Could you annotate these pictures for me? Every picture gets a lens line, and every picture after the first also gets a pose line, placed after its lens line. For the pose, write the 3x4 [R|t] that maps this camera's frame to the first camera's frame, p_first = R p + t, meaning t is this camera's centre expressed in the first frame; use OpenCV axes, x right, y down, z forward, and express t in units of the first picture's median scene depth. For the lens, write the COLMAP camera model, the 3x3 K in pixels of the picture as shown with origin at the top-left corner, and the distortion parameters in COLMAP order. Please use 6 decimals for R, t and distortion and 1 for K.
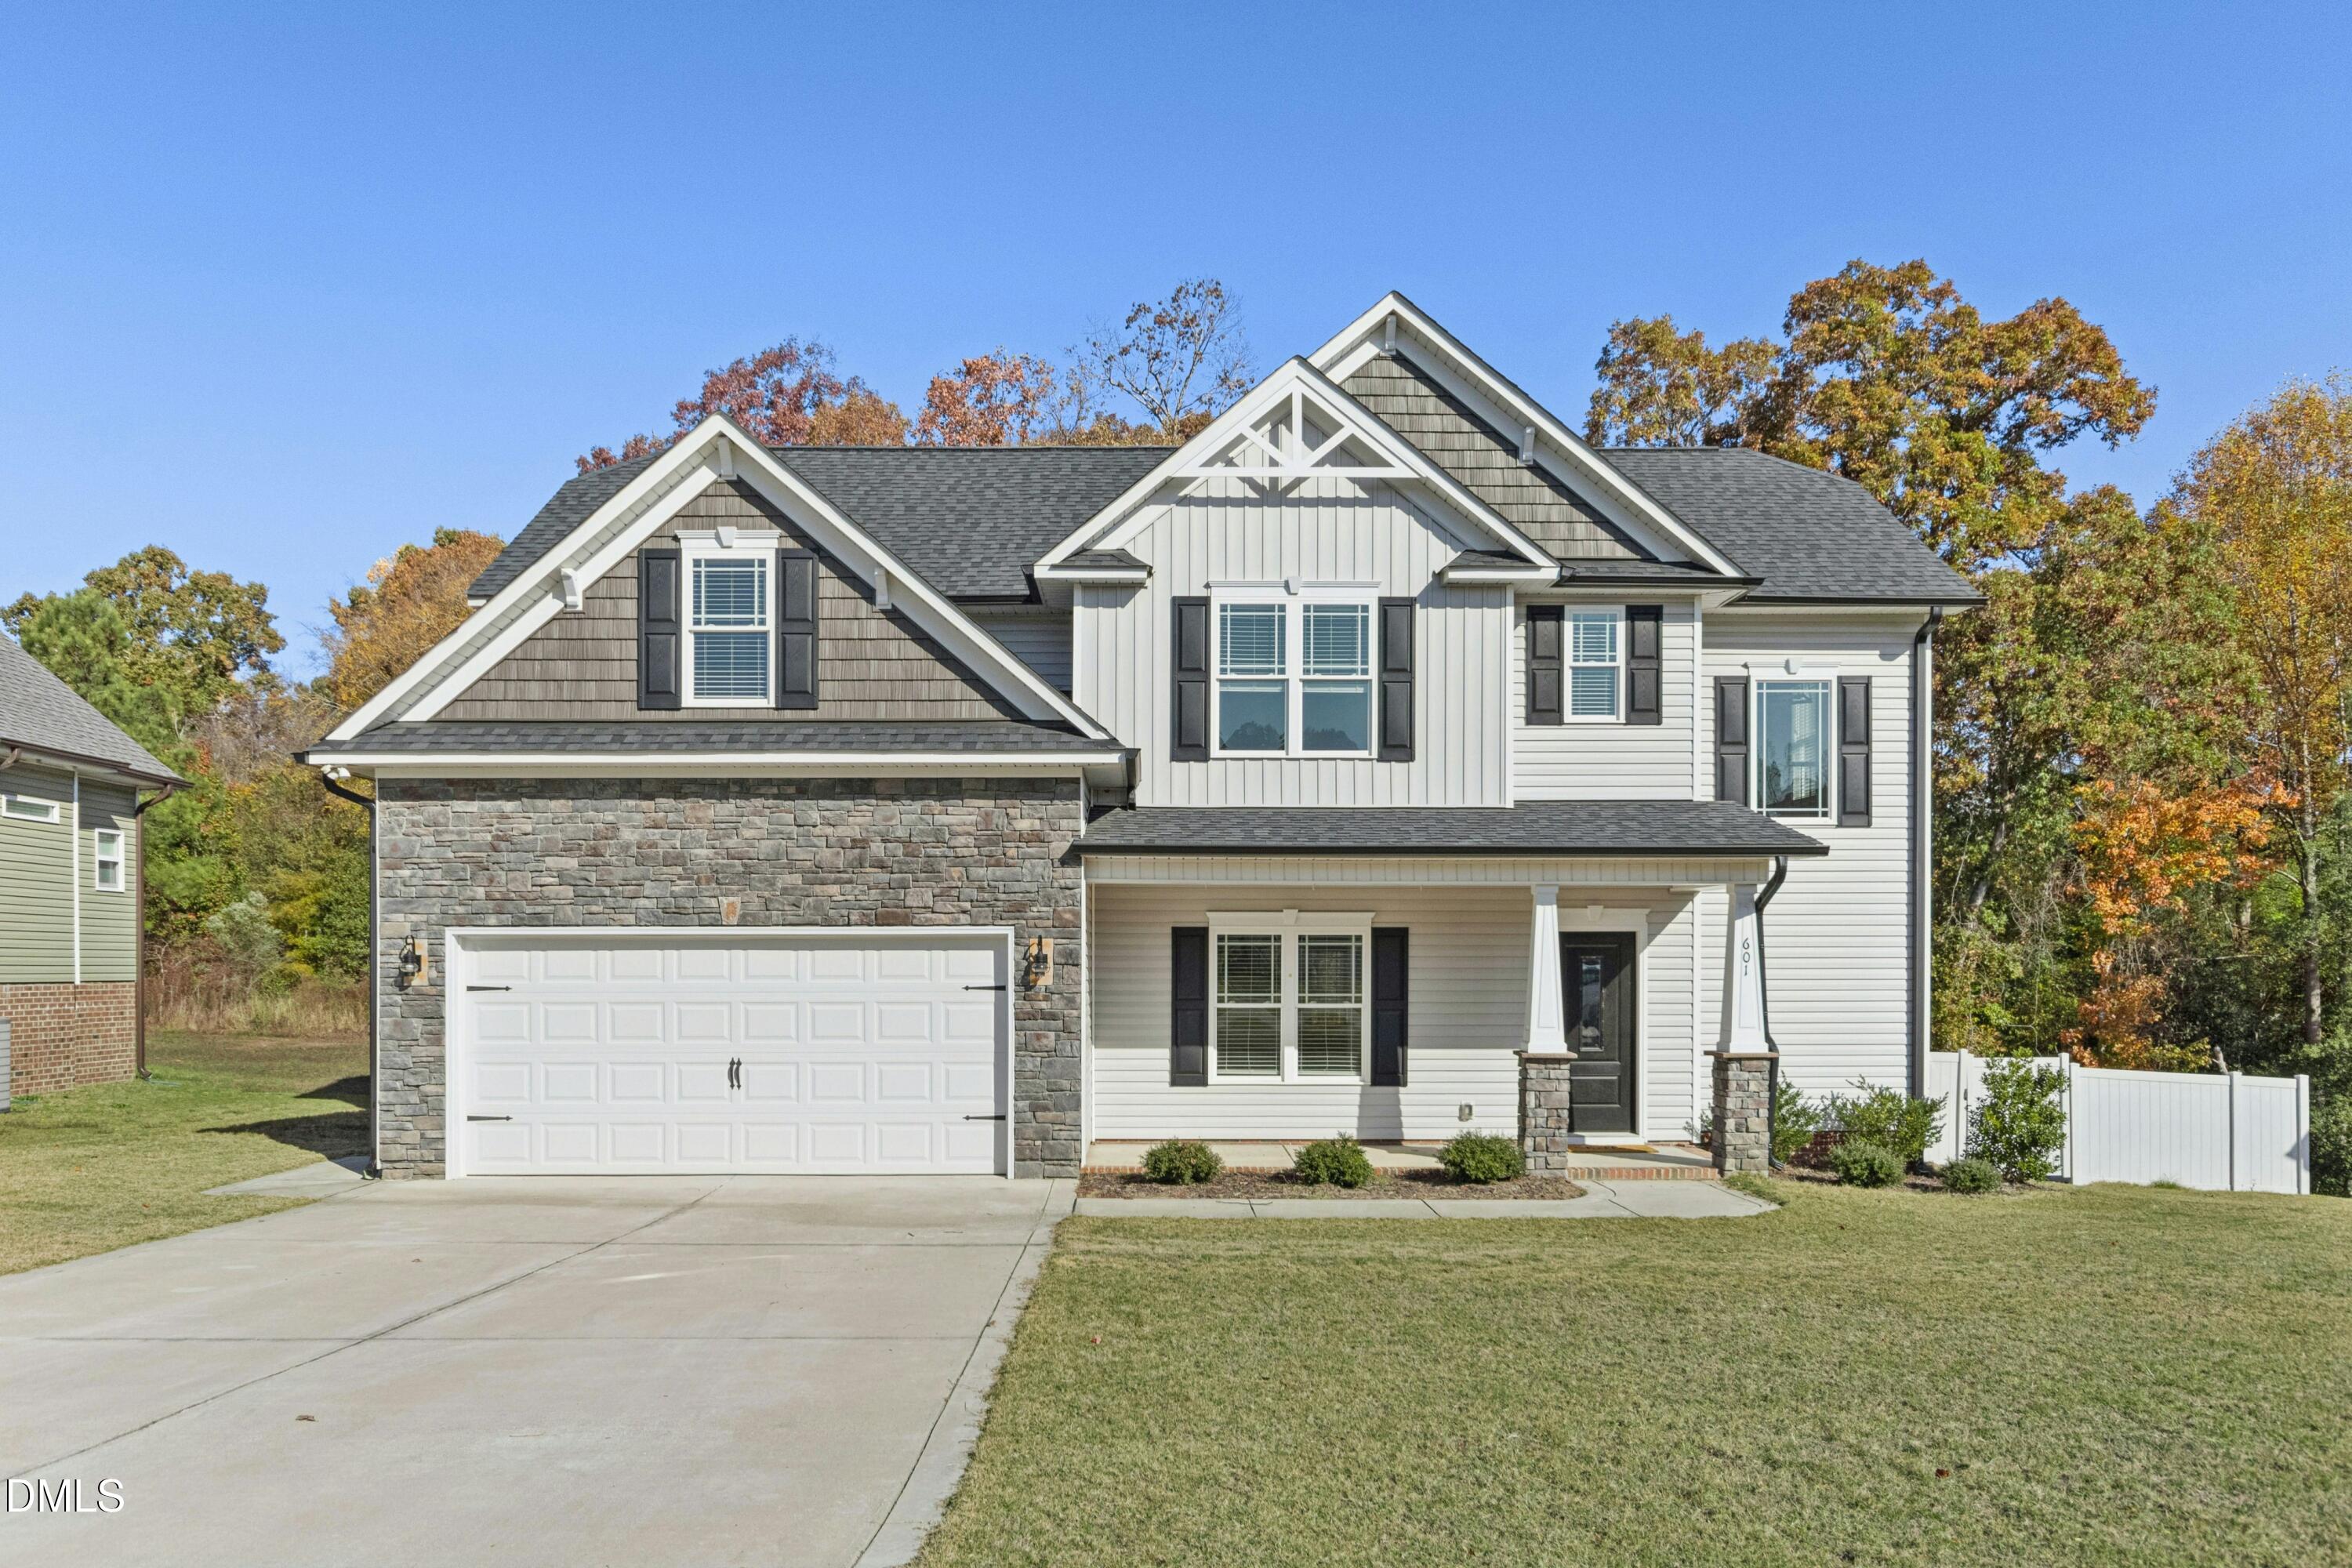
lens RADIAL K [[1633.4, 0, 1178.0], [0, 1633.4, 1031.0], [0, 0, 1]] dist [-0.003004, 0.002634]
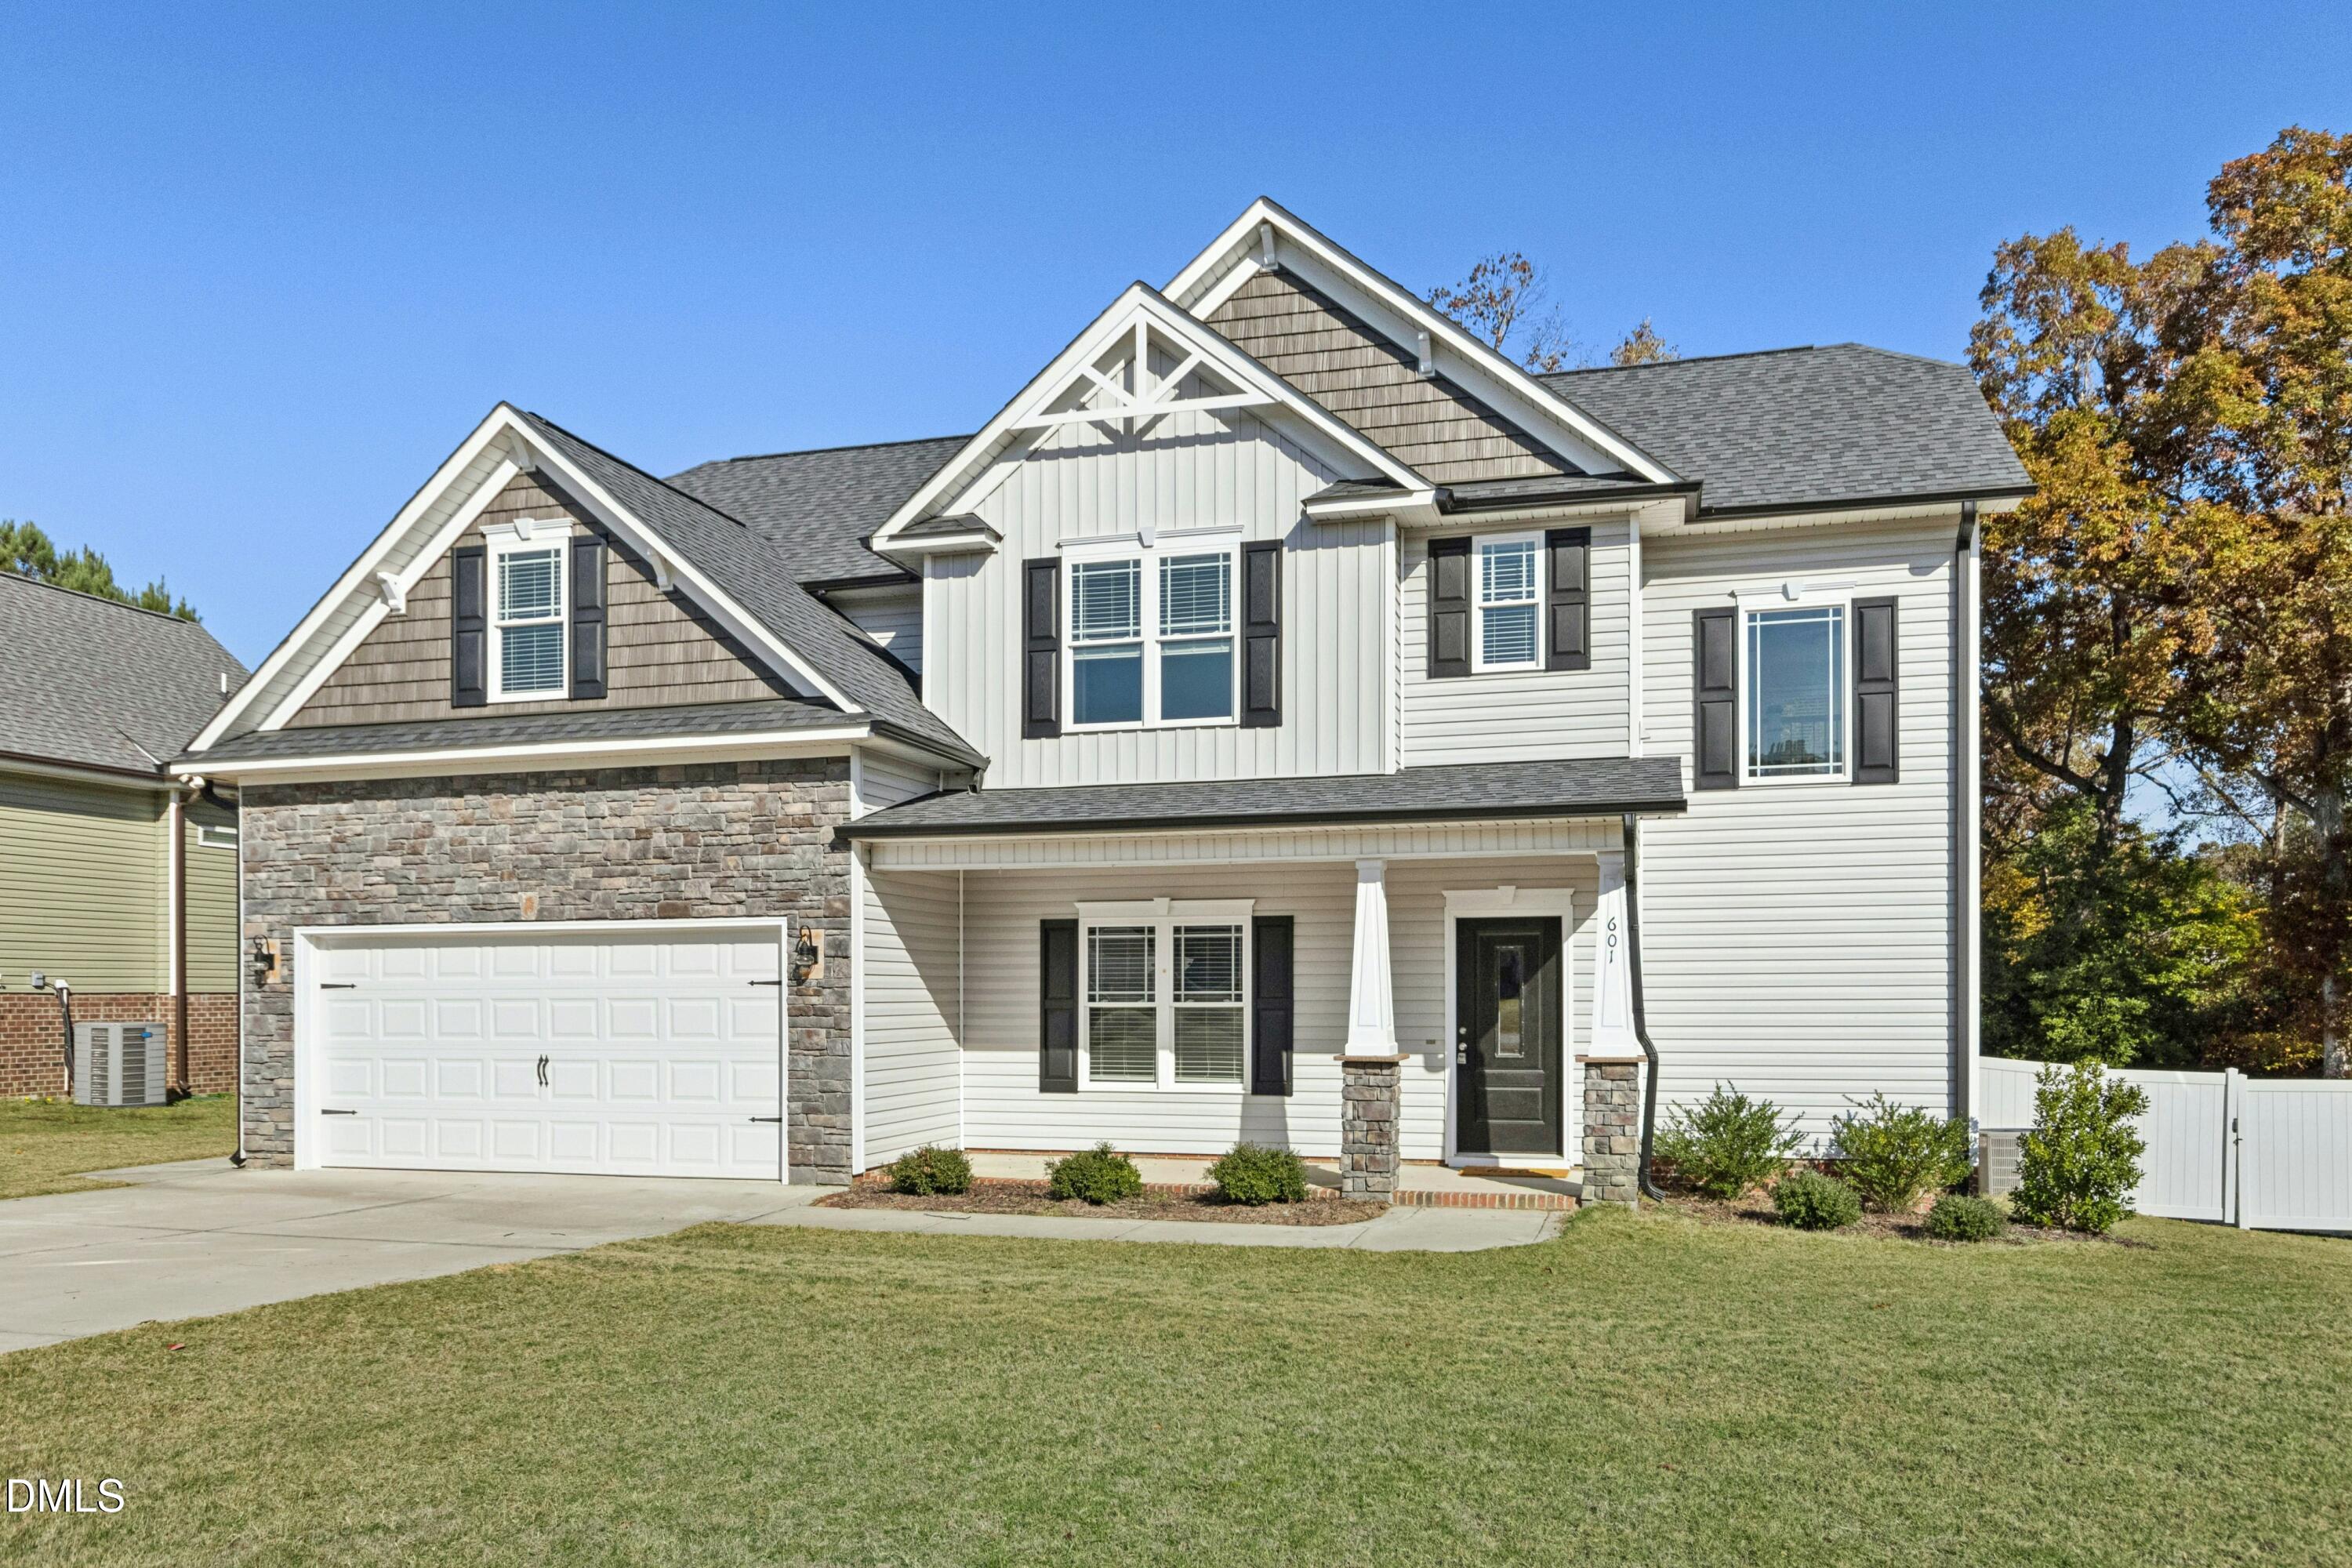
lens RADIAL K [[1642.5, 0, 1177.3], [0, 1642.5, 1045.5], [0, 0, 1]] dist [-0.001728, 0.000108]
pose [[0.960912, 0.004717, -0.276813, 0.343034], [-0.006412, 0.999966, -0.005220, 0.012291], [0.276779, 0.006790, 0.960910, 0.137790]]
